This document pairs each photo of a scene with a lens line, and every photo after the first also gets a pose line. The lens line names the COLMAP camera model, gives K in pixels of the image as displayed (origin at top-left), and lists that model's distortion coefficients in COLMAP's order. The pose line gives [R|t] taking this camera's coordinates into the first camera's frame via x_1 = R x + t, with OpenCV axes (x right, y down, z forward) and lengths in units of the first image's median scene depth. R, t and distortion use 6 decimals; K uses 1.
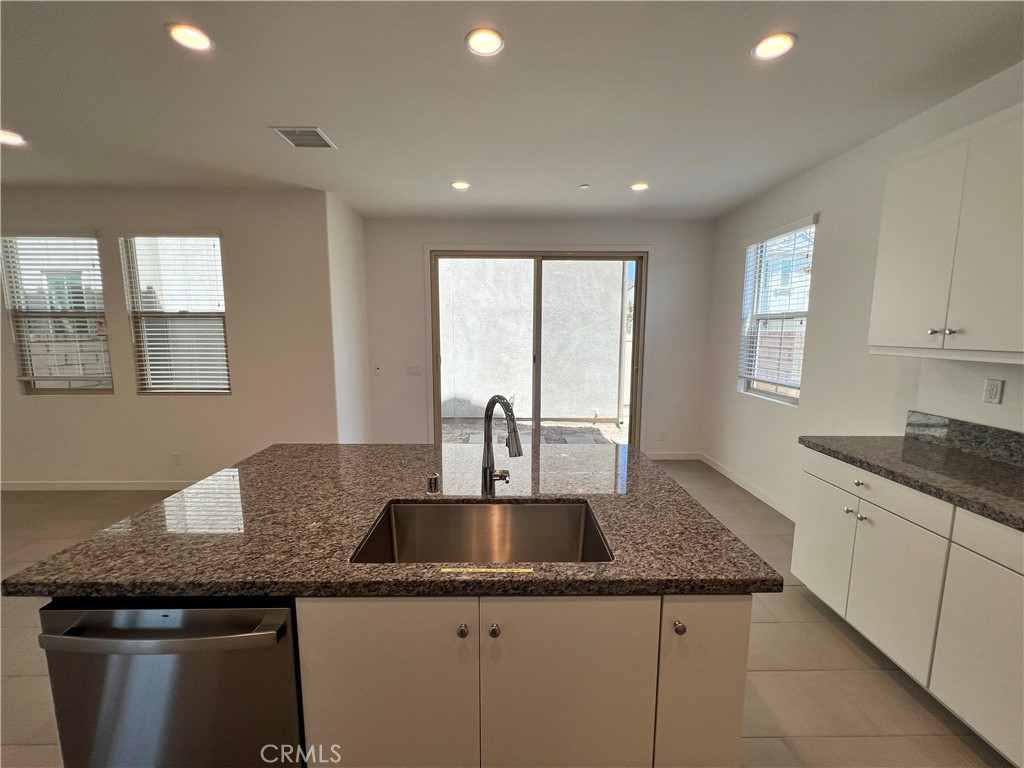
lens RADIAL K [[390.4, 0, 509.3], [0, 390.4, 375.8], [0, 0, 1]] dist [-0.000177, 0.000030]
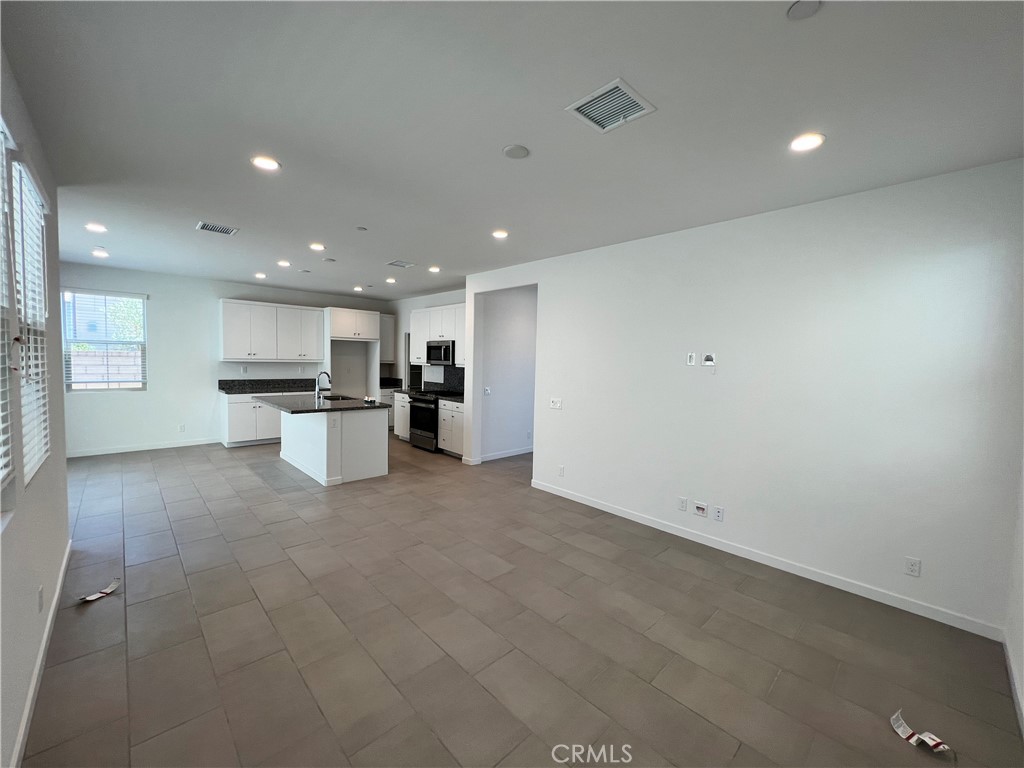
lens RADIAL K [[409.9, 0, 511.1], [0, 409.9, 380.7], [0, 0, 1]] dist [-0.000389, 0.000061]
pose [[-0.682251, -0.056464, 0.728934, -1.601987], [0.067751, 0.987841, 0.139930, -0.103097], [-0.727972, 0.144853, -0.670130, 0.828497]]
